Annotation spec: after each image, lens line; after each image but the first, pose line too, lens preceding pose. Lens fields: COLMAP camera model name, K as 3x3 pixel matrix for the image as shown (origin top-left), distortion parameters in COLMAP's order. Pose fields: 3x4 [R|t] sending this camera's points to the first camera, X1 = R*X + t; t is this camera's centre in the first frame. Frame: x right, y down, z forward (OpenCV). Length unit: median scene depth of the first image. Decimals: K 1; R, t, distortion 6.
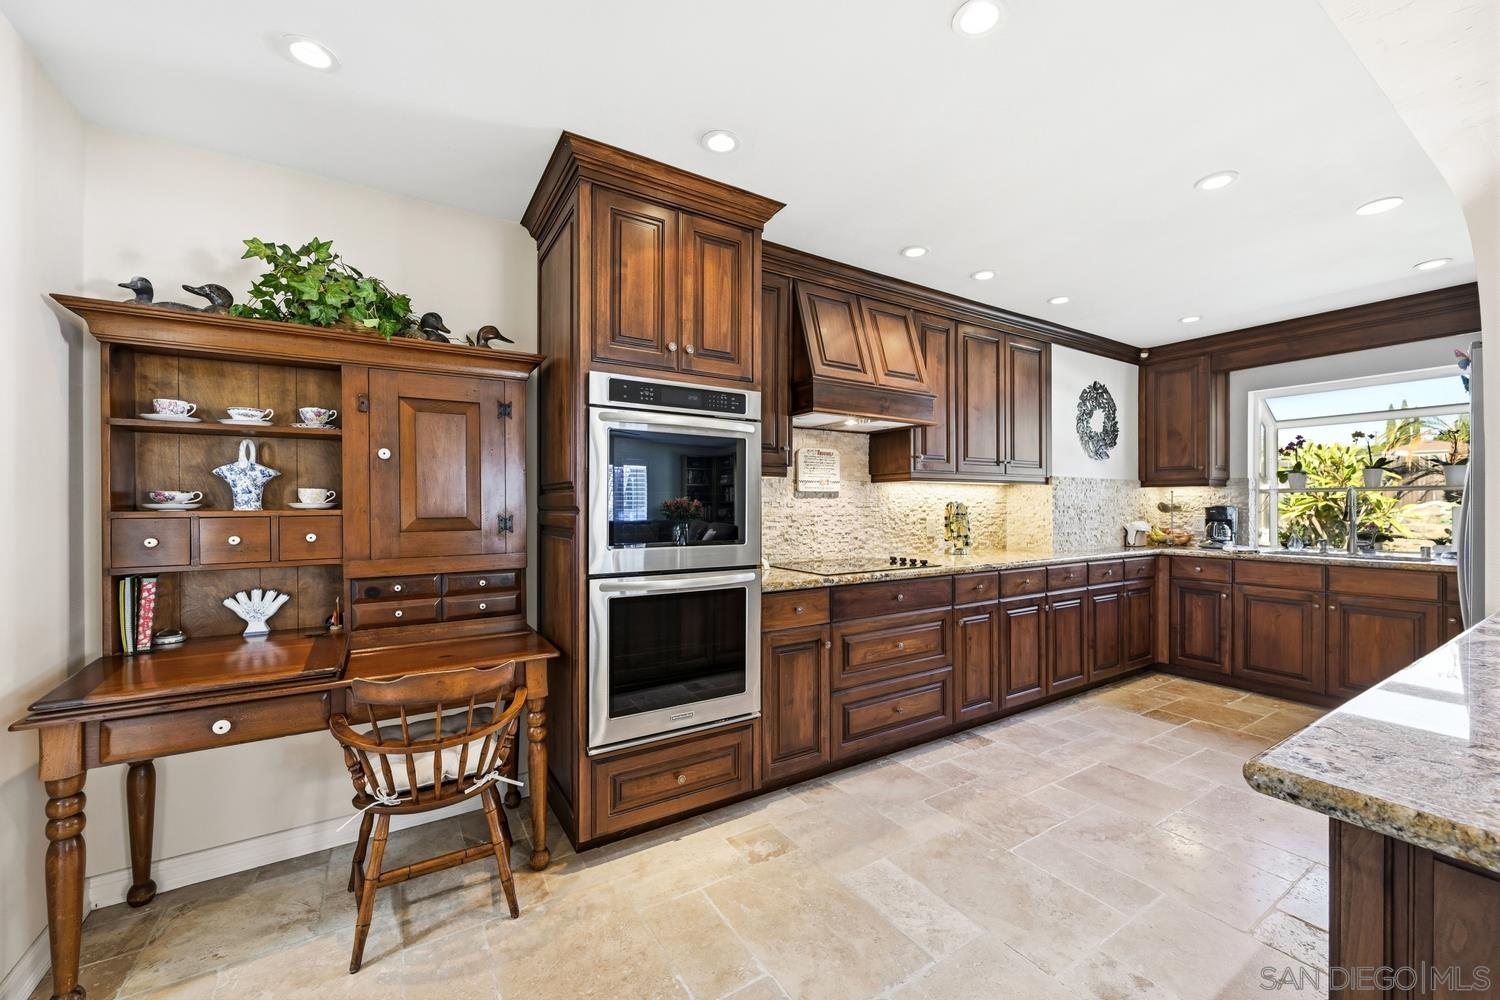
lens RADIAL K [[584.9, 0, 756.7], [0, 584.9, 504.8], [0, 0, 1]] dist [-0.000460, -0.000036]
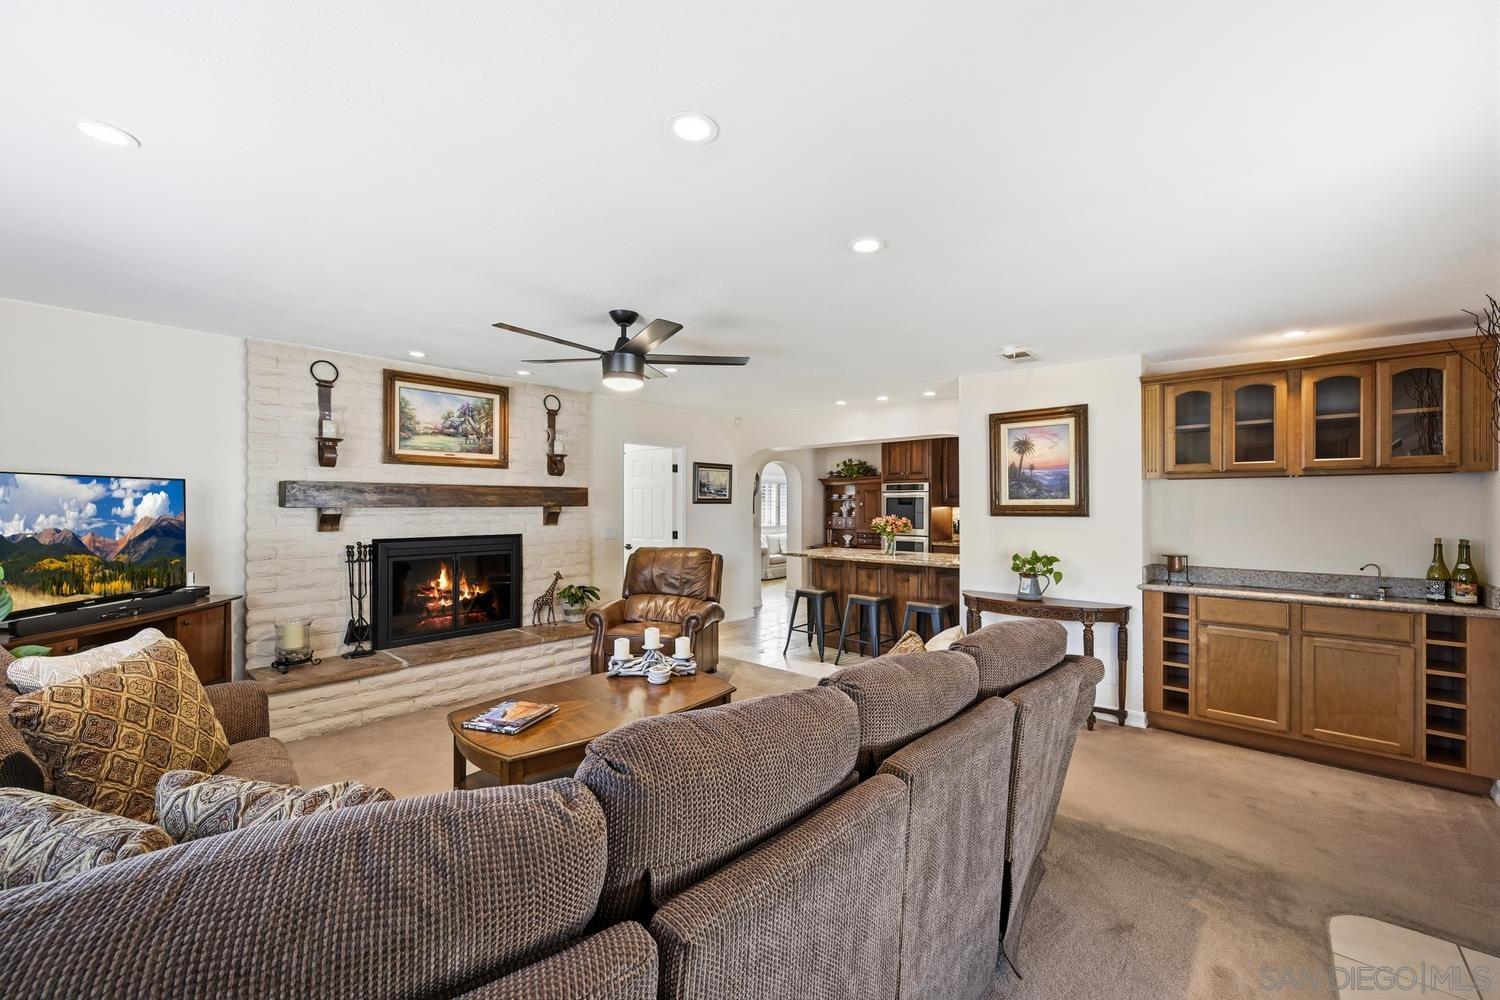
lens RADIAL K [[586.2, 0, 754.9], [0, 586.2, 512.4], [0, 0, 1]] dist [-0.001793, 0.000047]
pose [[0.284679, 0.010093, -0.958570, 2.946290], [0.001798, 0.999937, 0.011063, -0.066903], [0.958621, -0.004873, 0.284643, -0.879770]]
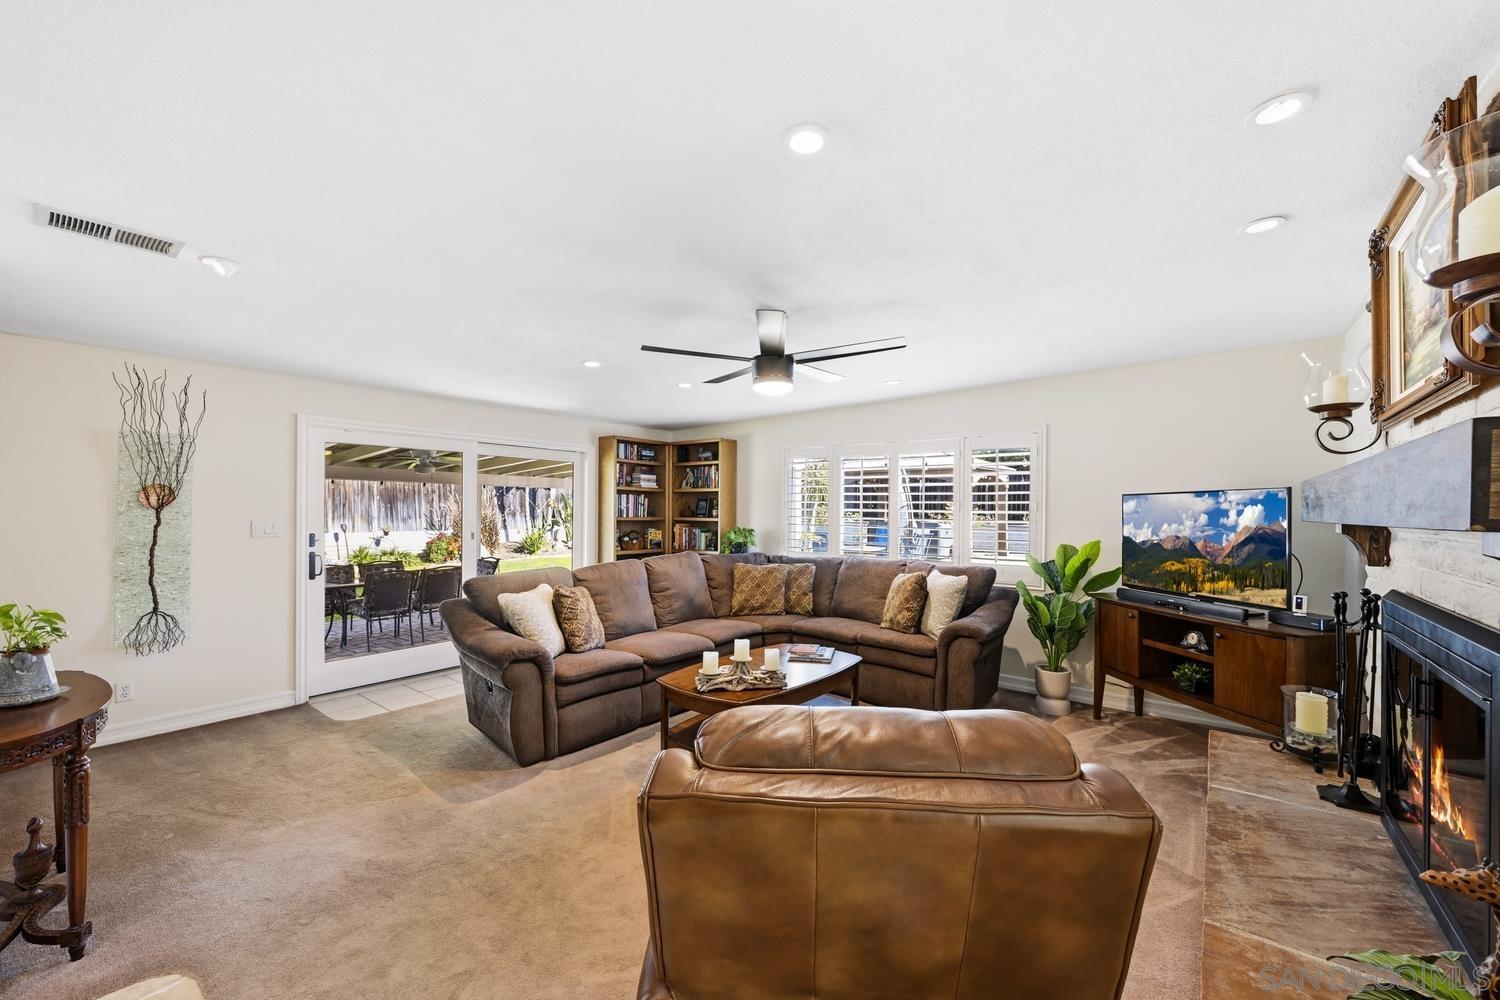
lens RADIAL K [[596.0, 0, 754.0], [0, 596.0, 505.5], [0, 0, 1]] dist [0.002436, 0.000190]
pose [[-0.340188, -0.000763, 0.940357, 0.328257], [-0.010836, 0.999936, -0.003109, -0.078862], [-0.940295, -0.011248, -0.340175, -0.265449]]
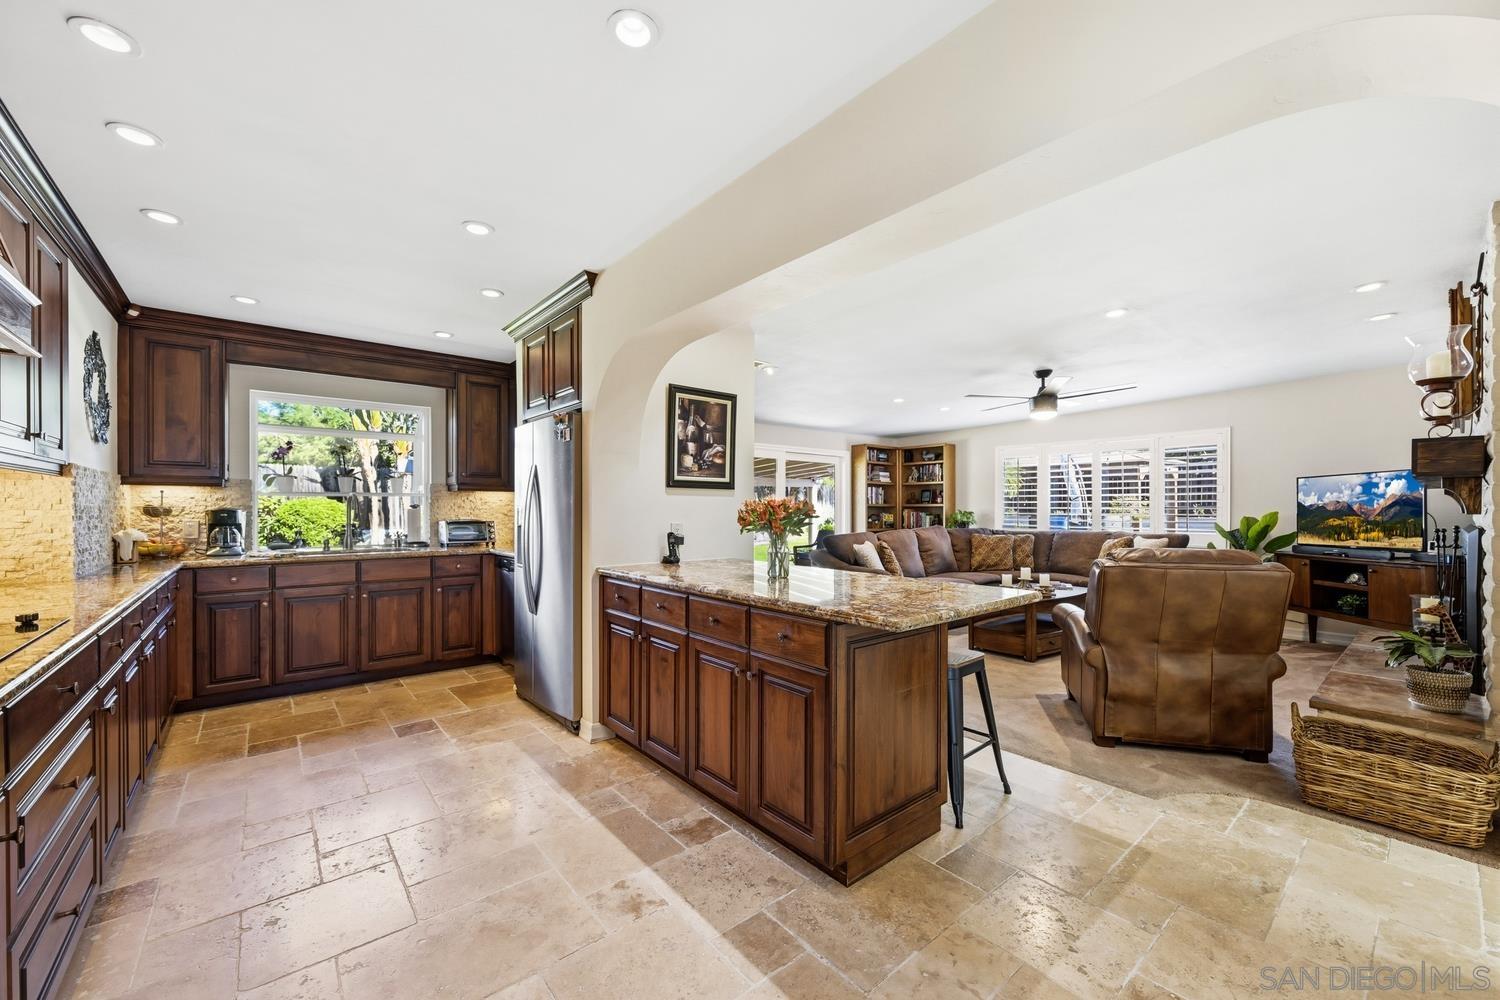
lens RADIAL K [[586.2, 0, 754.9], [0, 586.2, 512.4], [0, 0, 1]] dist [-0.001793, 0.000047]
pose [[-0.136498, -0.007960, 0.990608, -0.435329], [-0.000183, 0.999968, 0.008010, -0.000333], [-0.990640, 0.000912, -0.136495, 0.610736]]
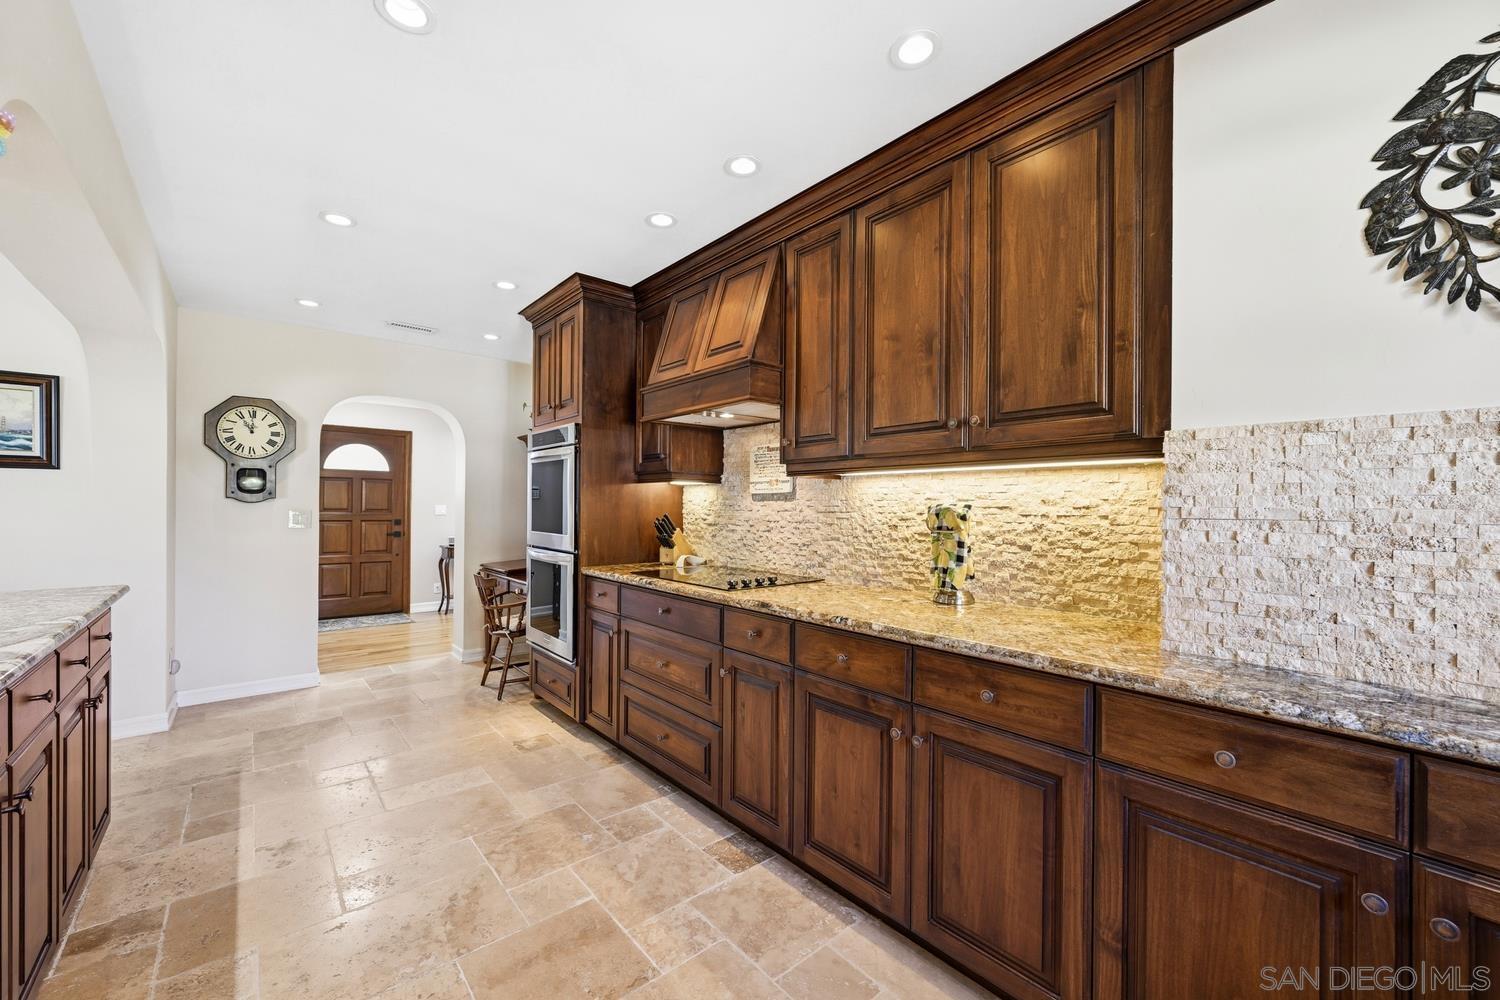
lens RADIAL K [[596.0, 0, 754.0], [0, 596.0, 505.5], [0, 0, 1]] dist [0.002436, 0.000190]
pose [[0.140797, 0.002031, -0.990036, 1.472240], [-0.006680, 0.999977, 0.001102, -0.007702], [0.990016, 0.006458, 0.140808, 1.271132]]
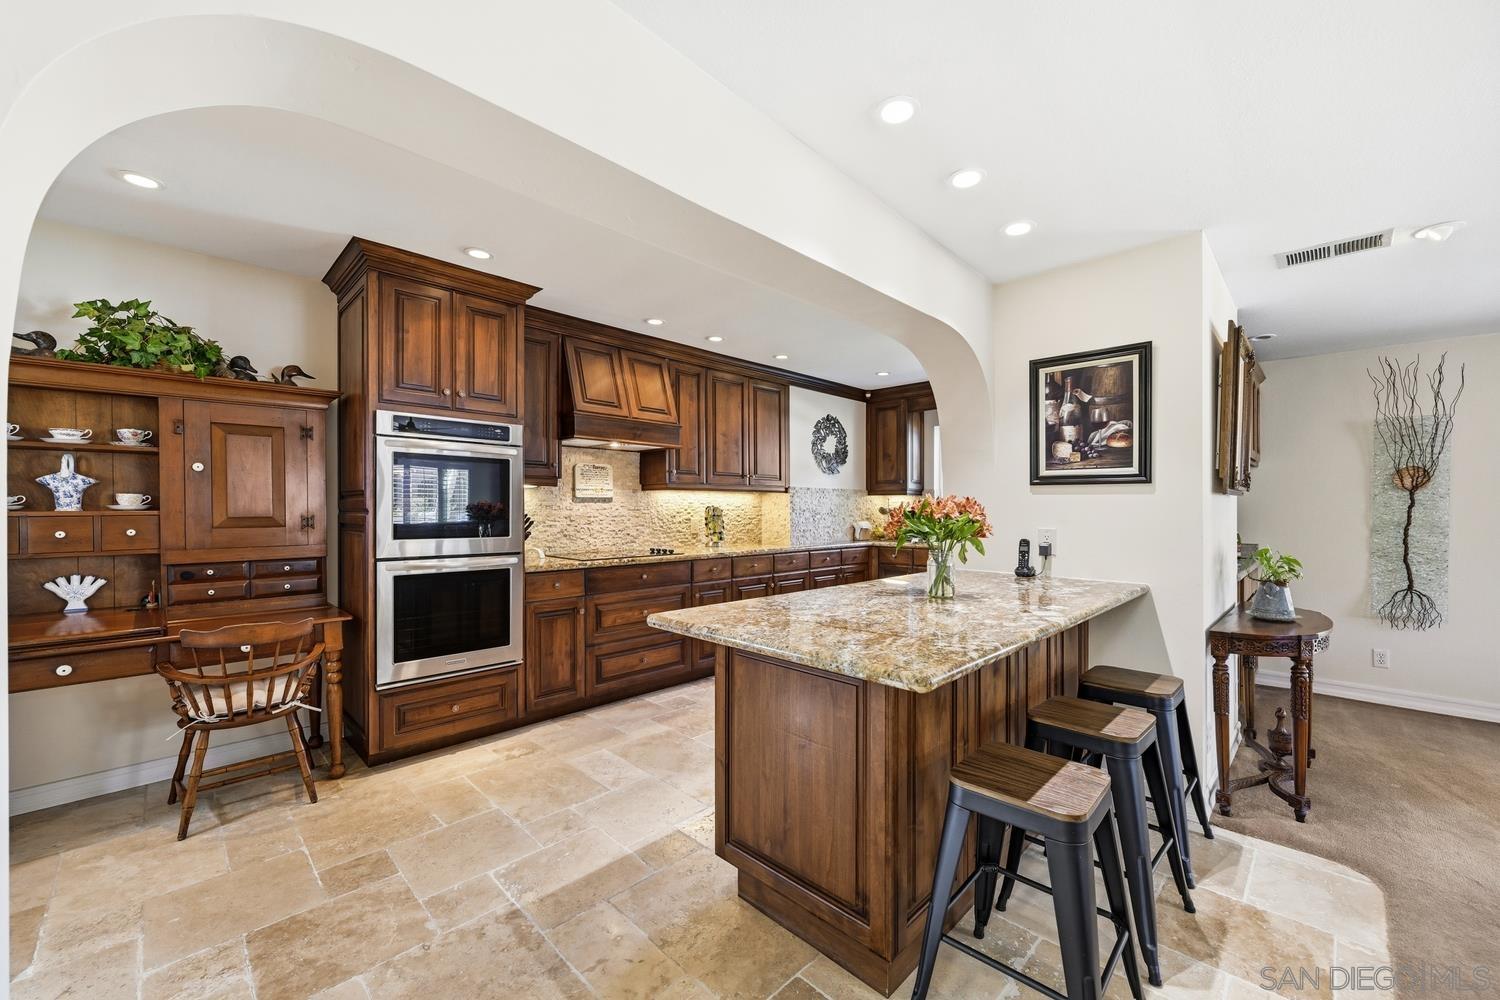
lens RADIAL K [[586.2, 0, 754.9], [0, 586.2, 512.4], [0, 0, 1]] dist [-0.001793, 0.000047]
pose [[0.973231, 0.001574, 0.229825, 0.228278], [-0.003383, 0.999966, 0.007480, -0.001517], [-0.229805, -0.008057, 0.973203, -0.471829]]
